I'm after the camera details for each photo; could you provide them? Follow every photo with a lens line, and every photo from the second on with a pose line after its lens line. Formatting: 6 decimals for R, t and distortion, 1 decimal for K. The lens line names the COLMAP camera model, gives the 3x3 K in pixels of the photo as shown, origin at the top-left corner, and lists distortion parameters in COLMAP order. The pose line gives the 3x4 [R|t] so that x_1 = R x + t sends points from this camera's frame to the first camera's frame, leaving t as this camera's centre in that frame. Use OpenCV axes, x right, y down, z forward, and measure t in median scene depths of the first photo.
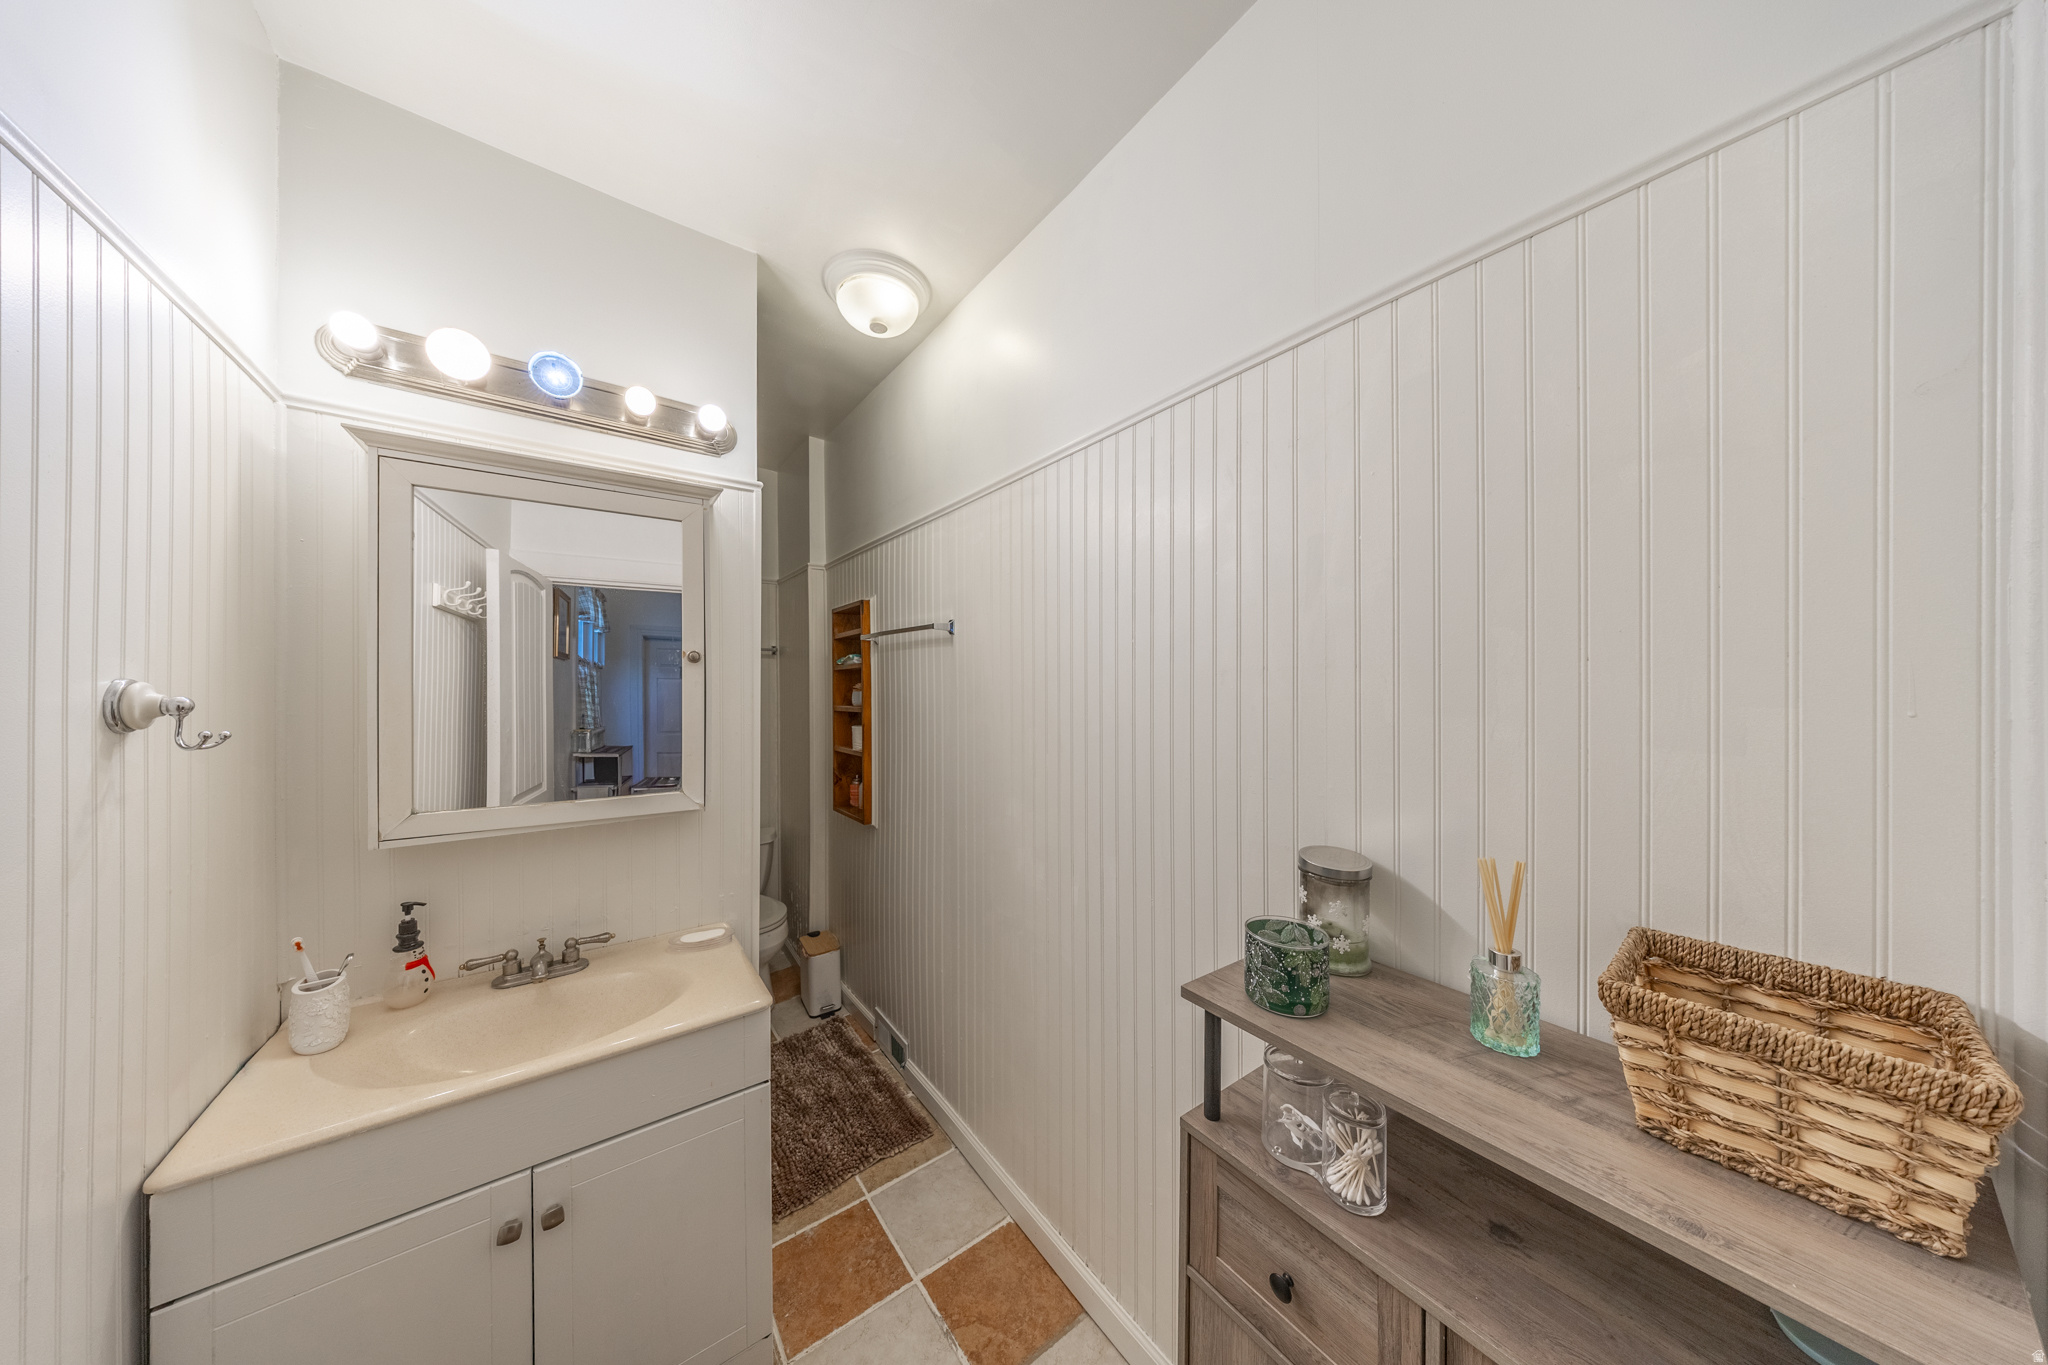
lens RADIAL K [[594.7, 0, 1021.8], [0, 594.7, 684.8], [0, 0, 1]] dist [-0.000270, -0.000028]
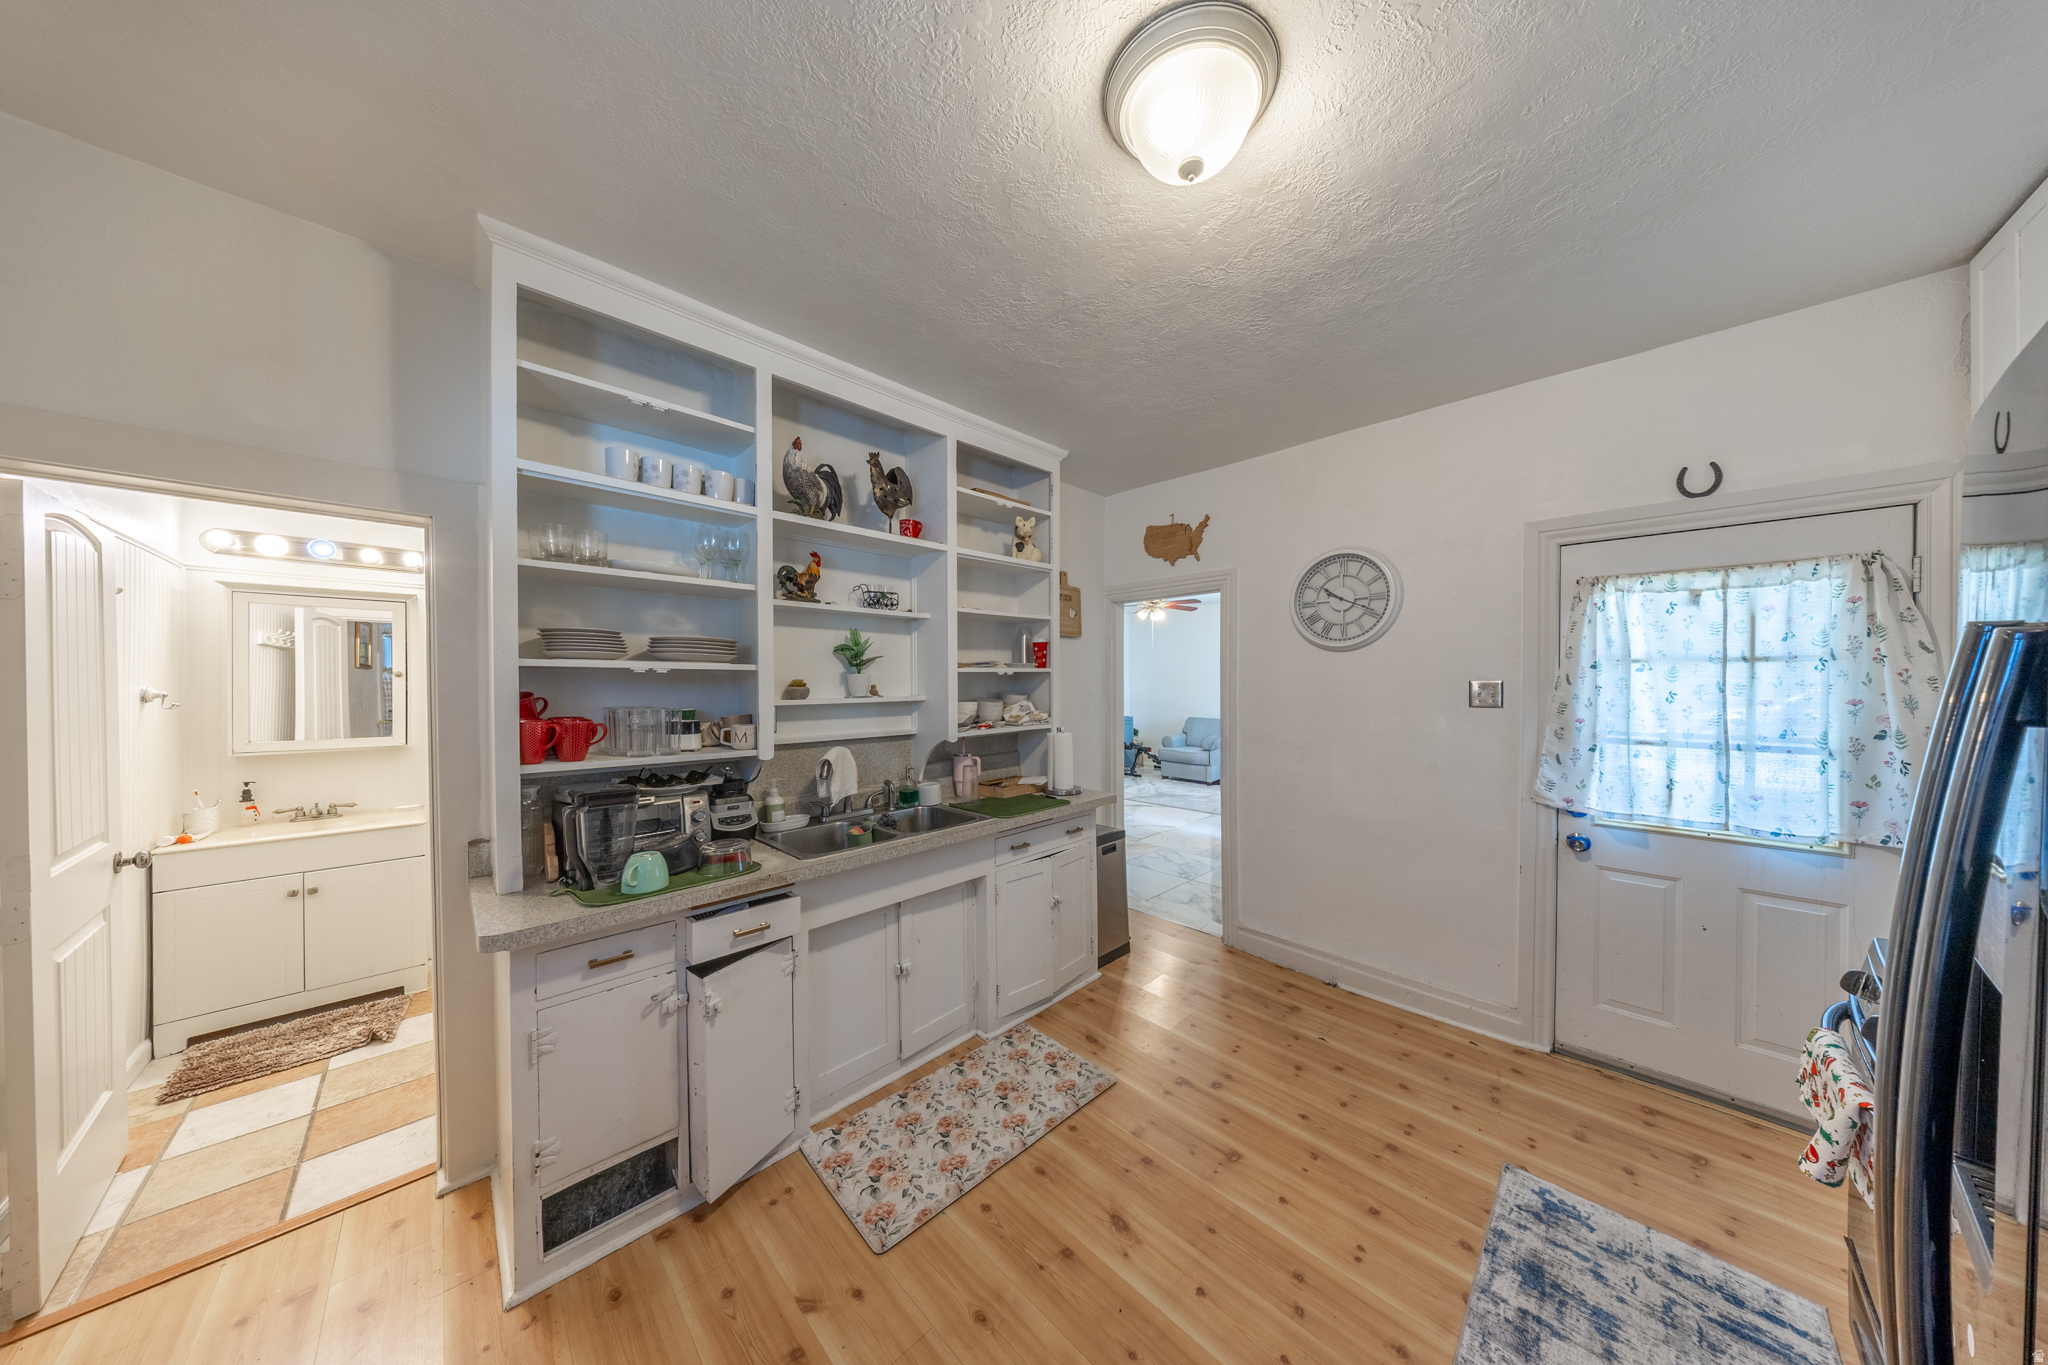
lens RADIAL K [[594.7, 0, 1021.8], [0, 594.7, 684.8], [0, 0, 1]] dist [-0.000270, -0.000028]
pose [[0.991606, -0.005261, 0.129191, 1.572335], [0.005181, 0.999986, 0.000957, 0.003106], [-0.129195, -0.000280, 0.991619, -1.592023]]
